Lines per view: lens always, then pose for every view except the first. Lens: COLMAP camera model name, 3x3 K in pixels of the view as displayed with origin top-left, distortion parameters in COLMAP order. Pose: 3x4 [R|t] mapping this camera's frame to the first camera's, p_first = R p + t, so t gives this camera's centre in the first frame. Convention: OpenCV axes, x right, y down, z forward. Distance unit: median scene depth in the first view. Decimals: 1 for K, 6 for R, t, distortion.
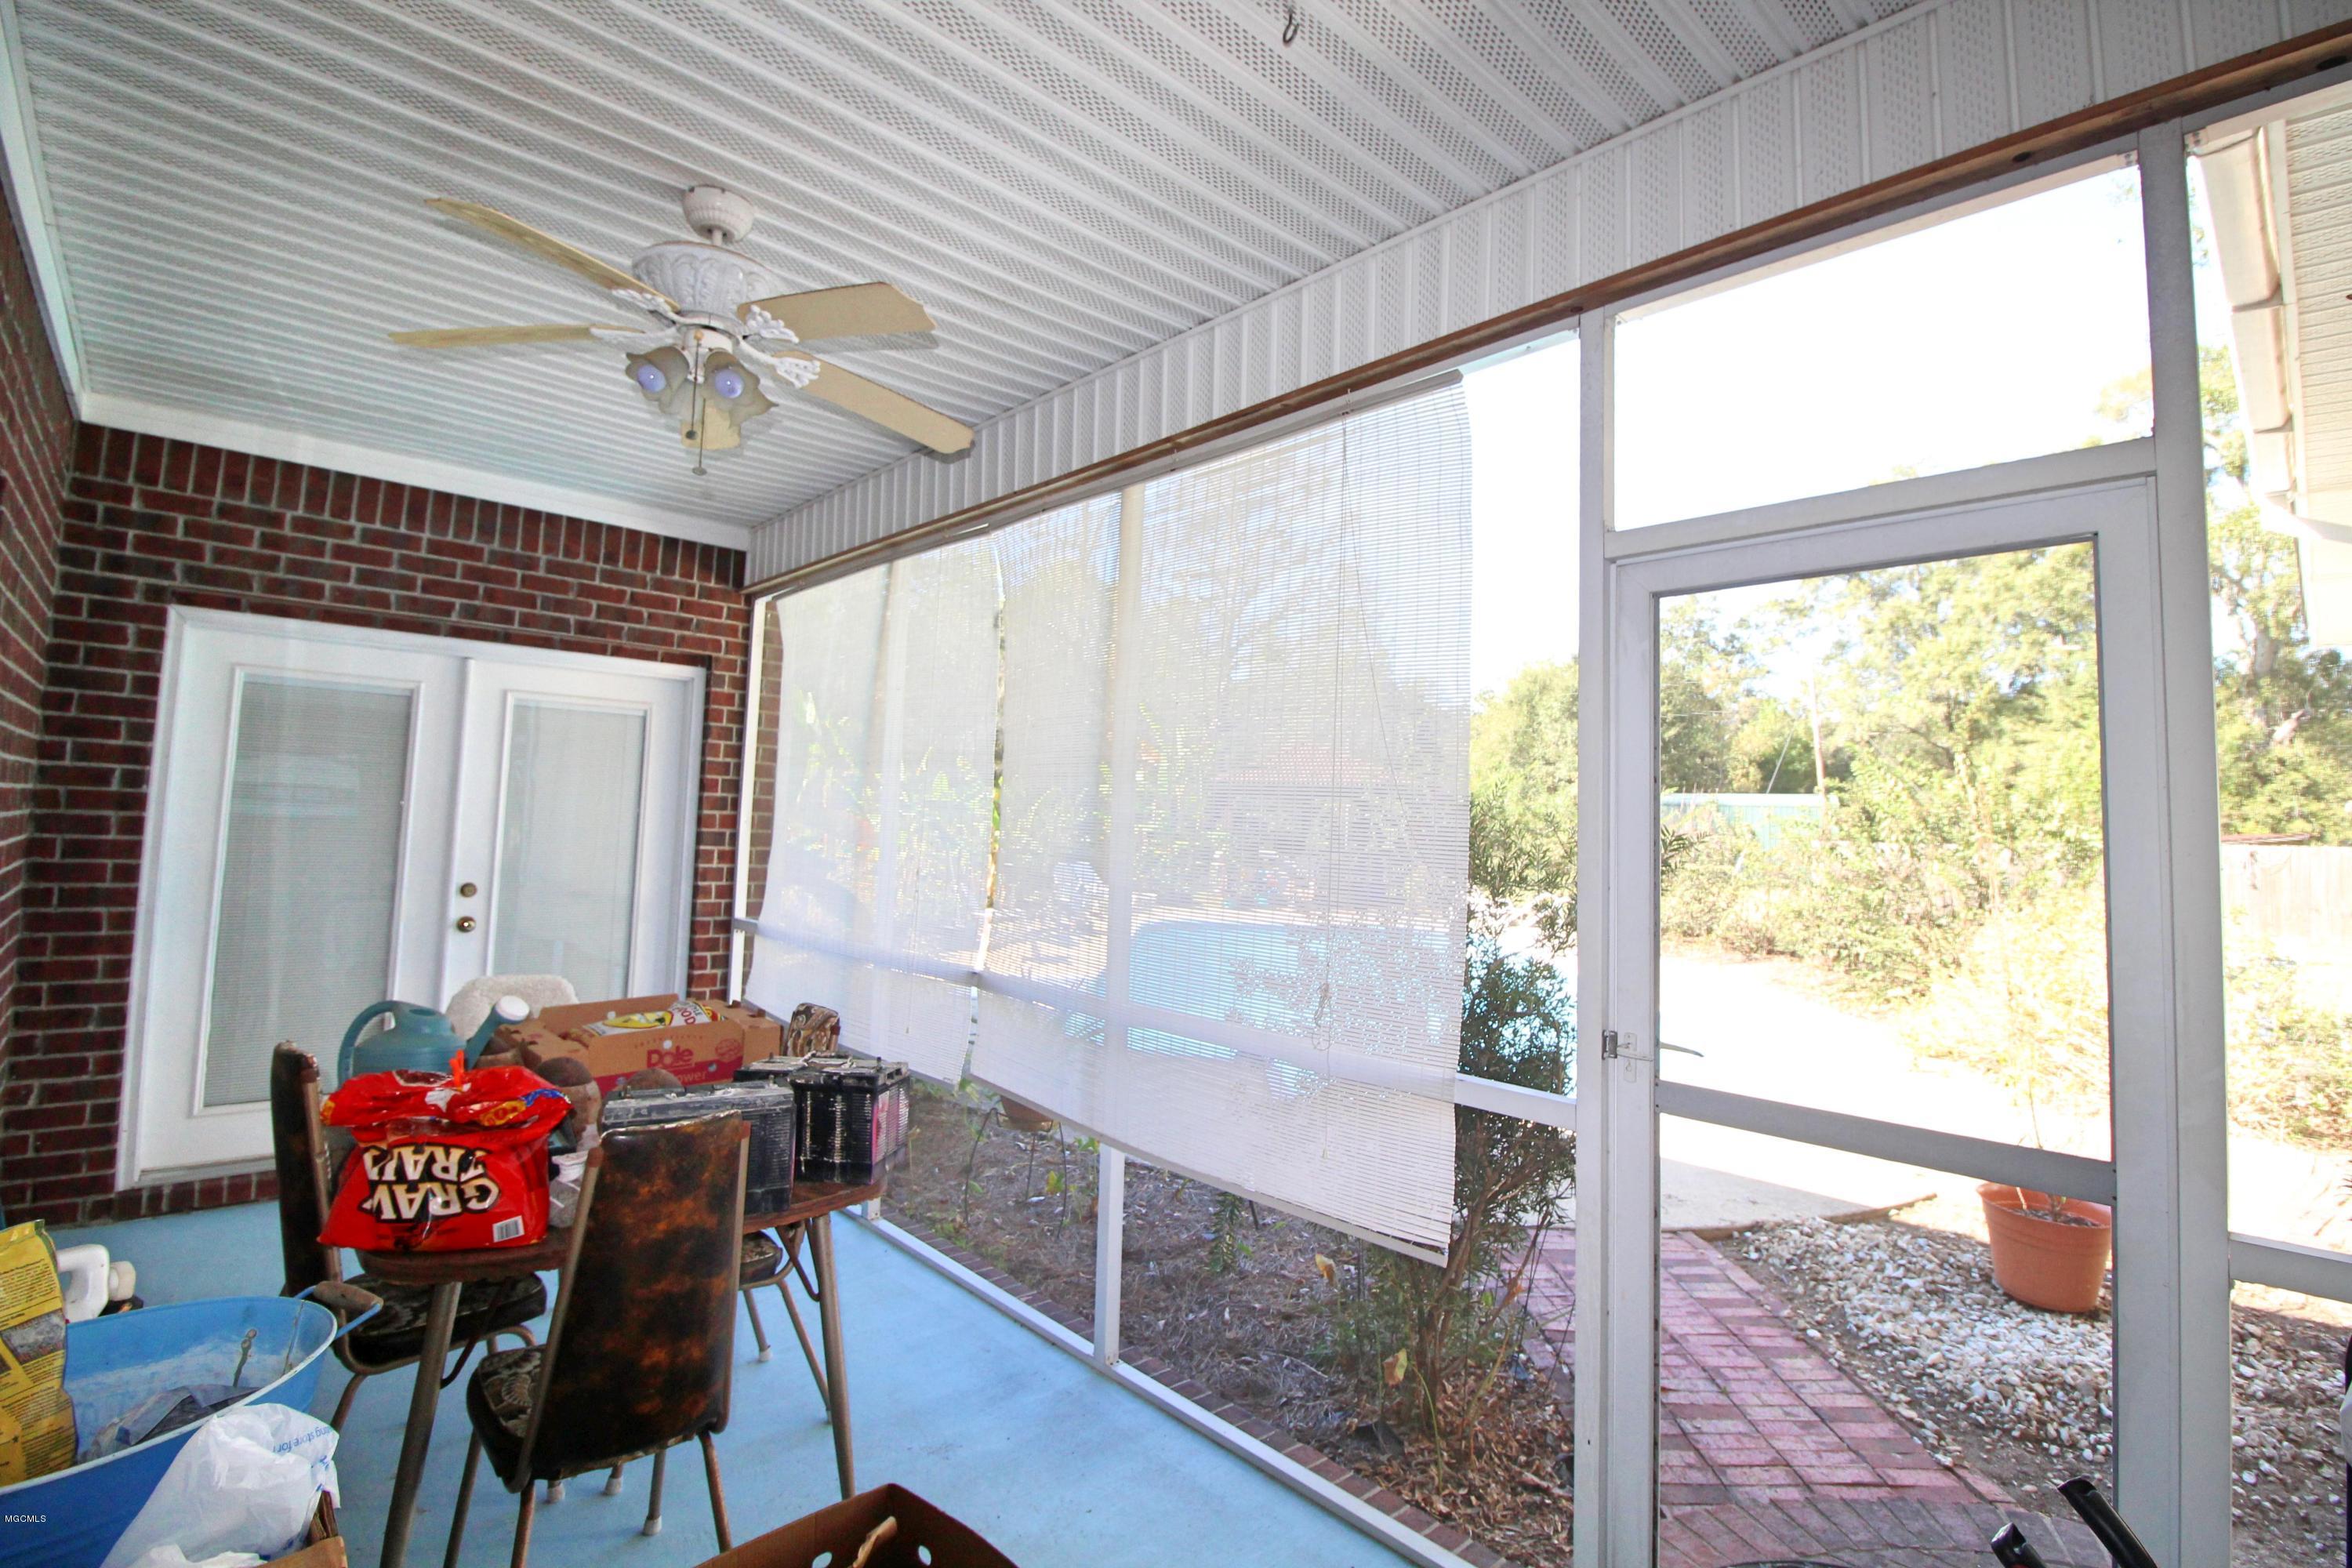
lens RADIAL K [[1102.8, 0, 1184.1], [0, 1102.8, 747.0], [0, 0, 1]] dist [-0.000229, -0.012497]
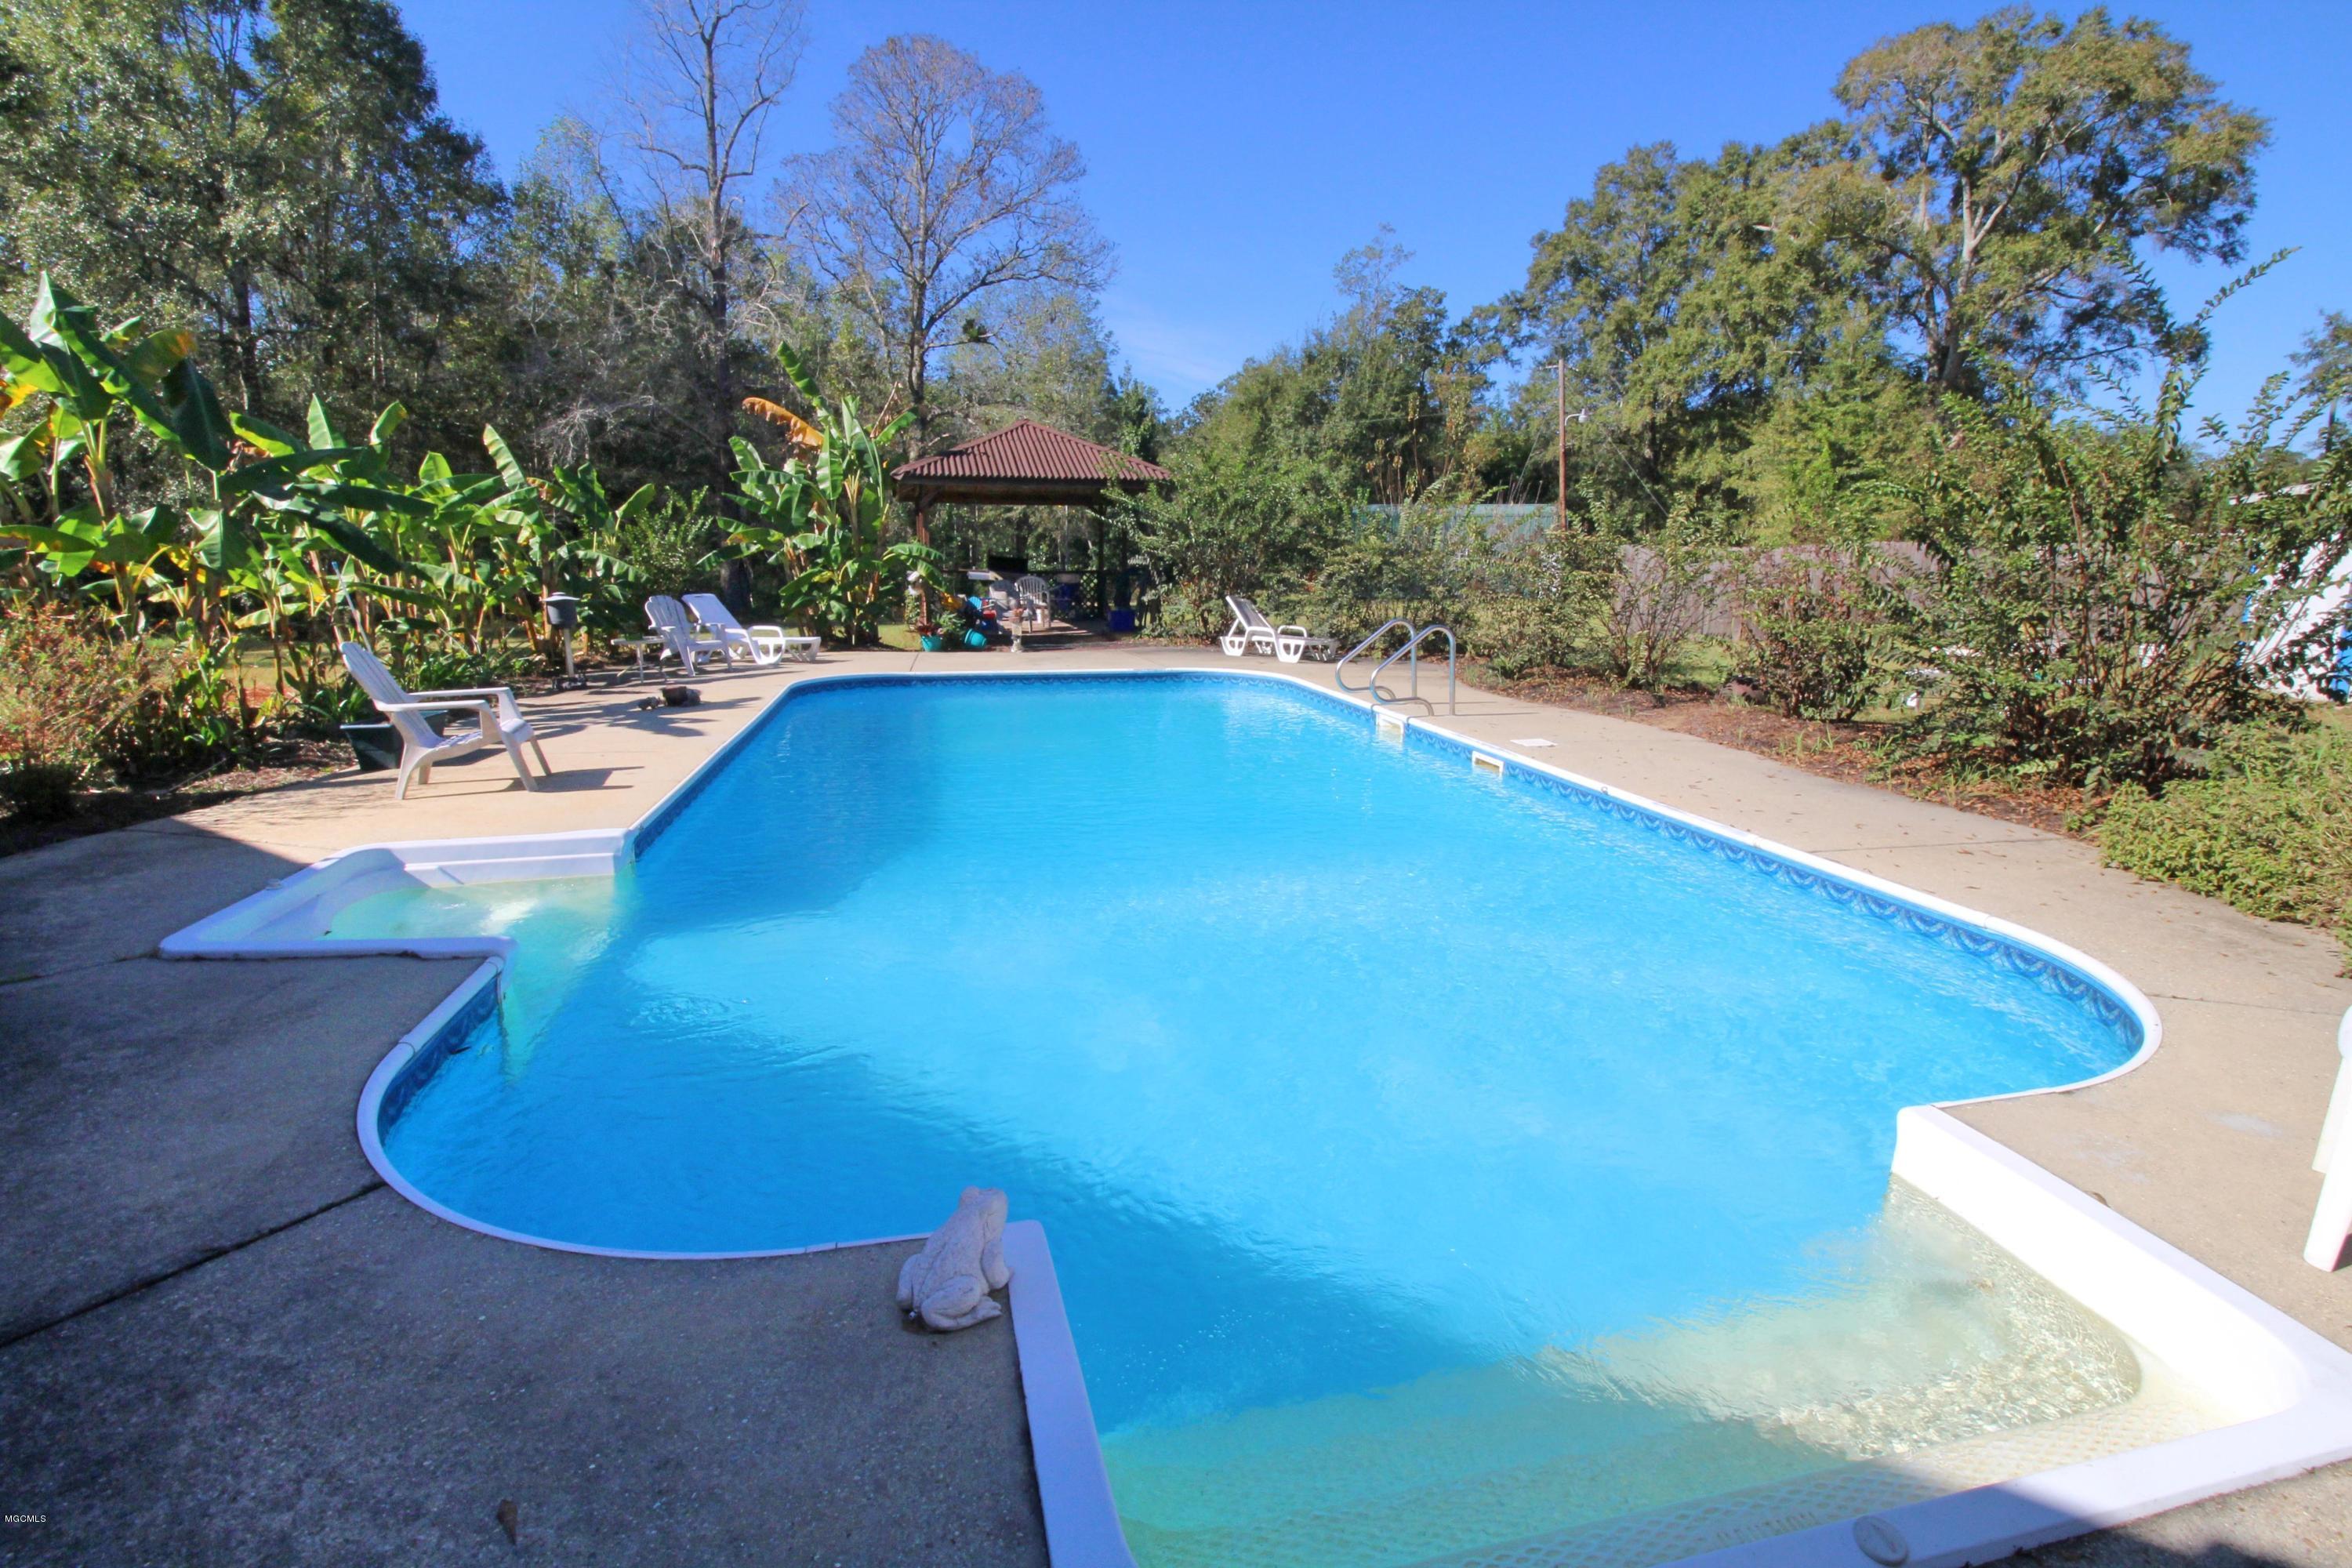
lens RADIAL K [[1102.8, 0, 1184.1], [0, 1102.8, 747.0], [0, 0, 1]] dist [-0.000229, -0.012497]
pose [[0.966432, -0.063030, 0.249072, 0.007733], [0.000697, 0.970080, 0.242783, 0.014680], [-0.256922, -0.234459, 0.937561, 0.118034]]
